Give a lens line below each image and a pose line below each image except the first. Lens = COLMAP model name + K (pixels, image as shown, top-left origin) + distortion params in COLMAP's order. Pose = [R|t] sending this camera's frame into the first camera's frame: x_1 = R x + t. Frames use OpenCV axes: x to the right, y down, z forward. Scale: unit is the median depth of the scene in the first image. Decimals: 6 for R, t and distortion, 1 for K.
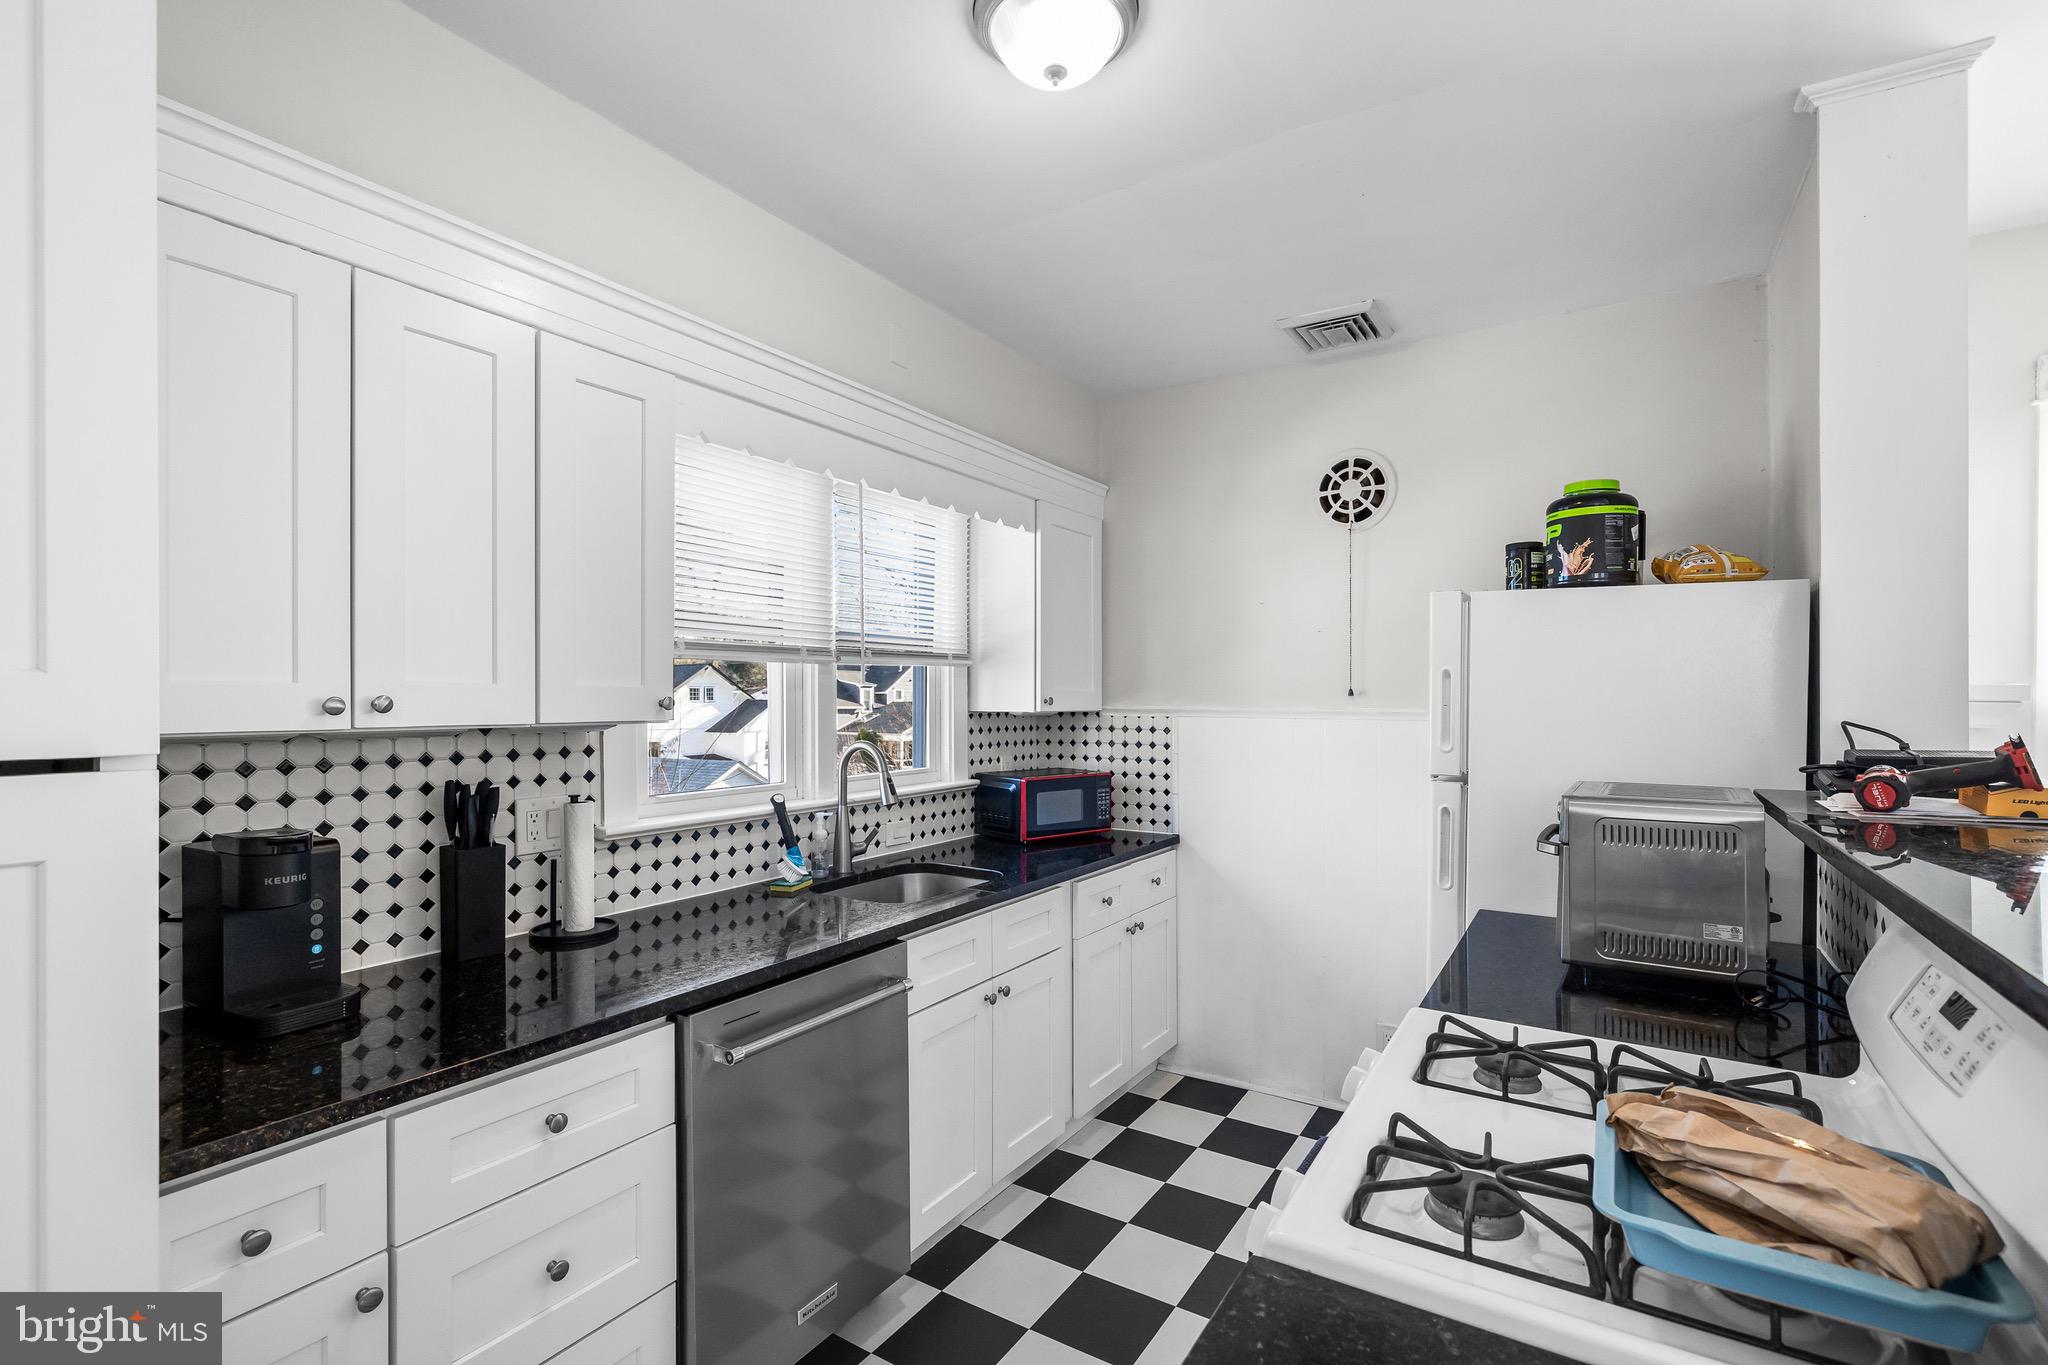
lens RADIAL K [[940.1, 0, 1027.9], [0, 940.1, 694.5], [0, 0, 1]] dist [0.002185, -0.000161]
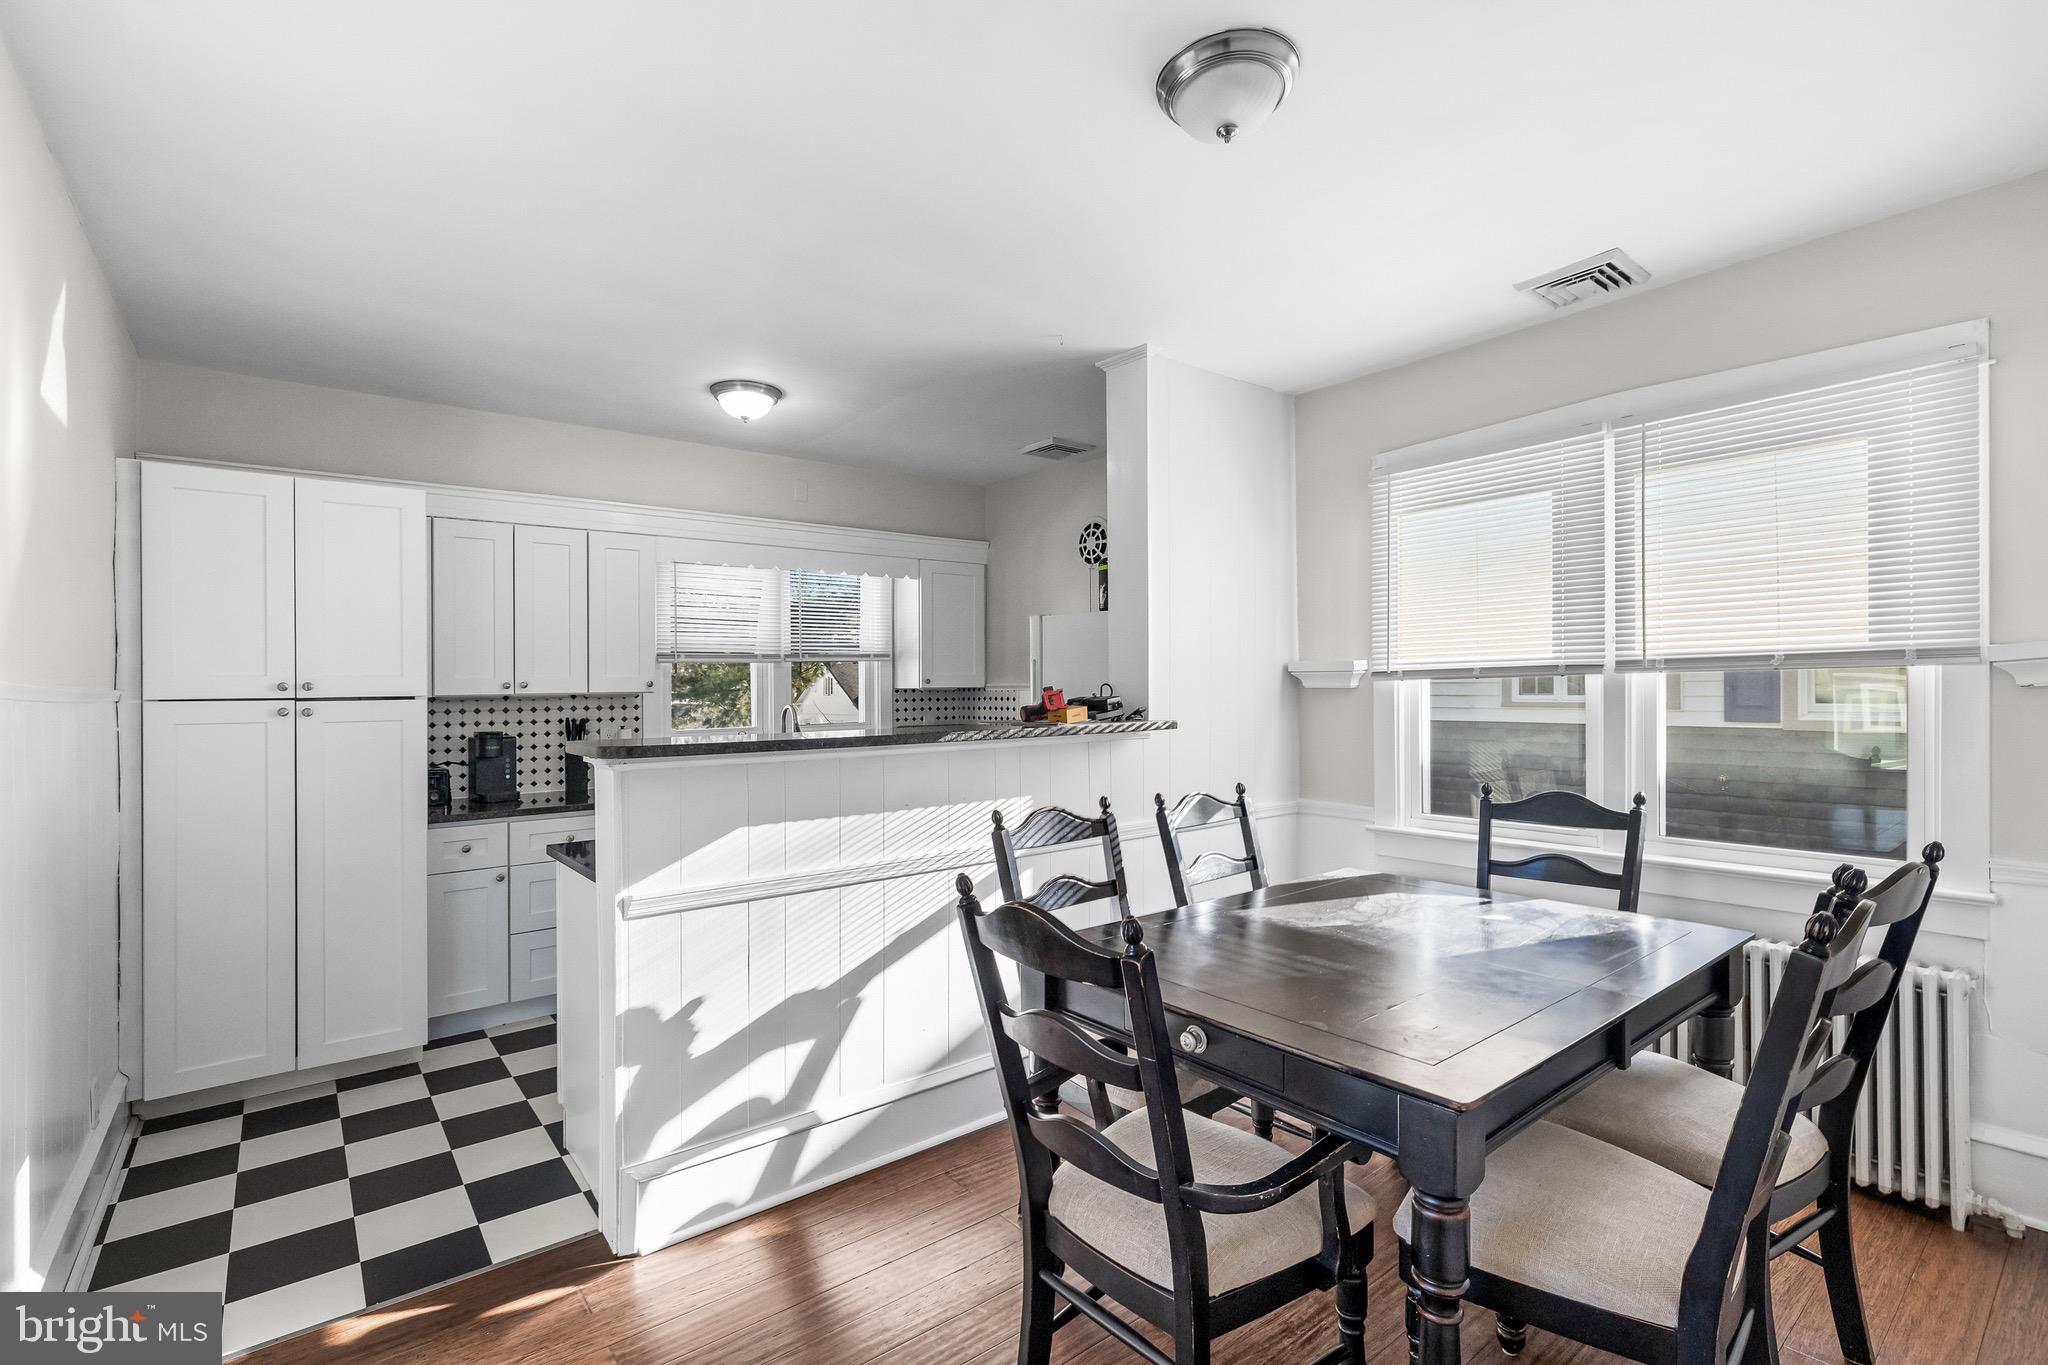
lens RADIAL K [[940.1, 0, 1018.4], [0, 940.1, 684.4], [0, 0, 1]] dist [0.002185, -0.000161]
pose [[0.946313, -0.015722, -0.322869, 1.054174], [0.016502, 0.999864, -0.000319, 0.023226], [0.322830, -0.005026, 0.946444, -0.754103]]
